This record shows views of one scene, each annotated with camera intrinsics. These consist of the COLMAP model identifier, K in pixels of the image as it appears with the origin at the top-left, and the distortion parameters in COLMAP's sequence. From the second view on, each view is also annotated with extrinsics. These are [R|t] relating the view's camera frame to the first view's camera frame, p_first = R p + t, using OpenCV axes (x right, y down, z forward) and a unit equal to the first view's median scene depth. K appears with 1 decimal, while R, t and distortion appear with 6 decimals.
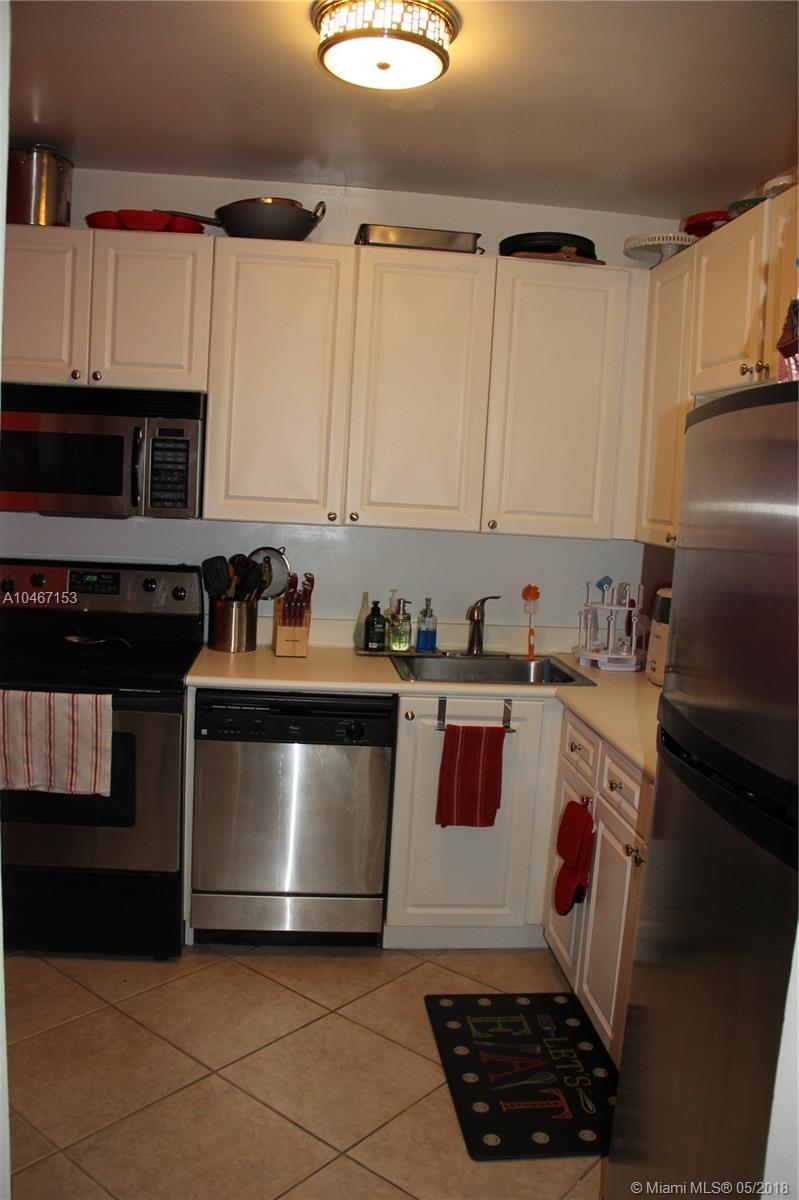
lens RADIAL K [[1003.0, 0, 397.9], [0, 1003.0, 591.2], [0, 0, 1]] dist [-0.146710, 0.091380]
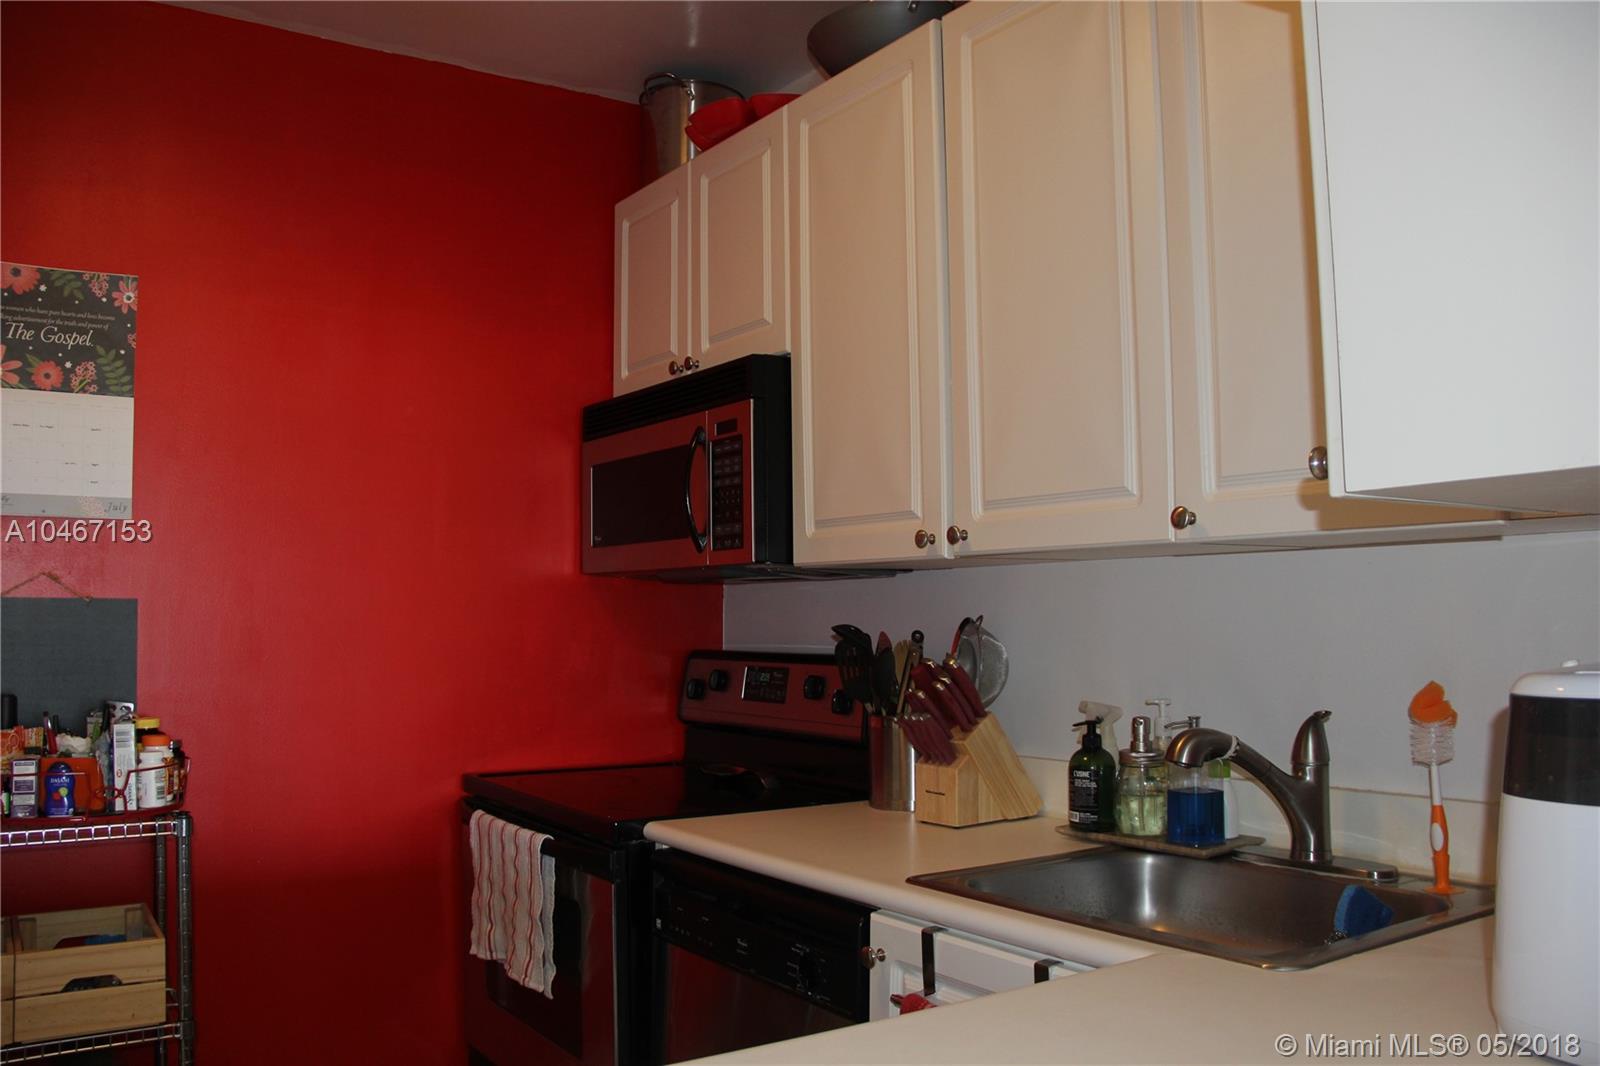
lens RADIAL K [[1337.3, 0, 798.4], [0, 1337.3, 546.8], [0, 0, 1]] dist [-0.146710, 0.091380]
pose [[0.481033, -0.099185, -0.871074, 0.502509], [-0.063928, 0.986966, -0.147684, 0.032598], [0.874369, 0.126727, 0.468422, 0.655575]]
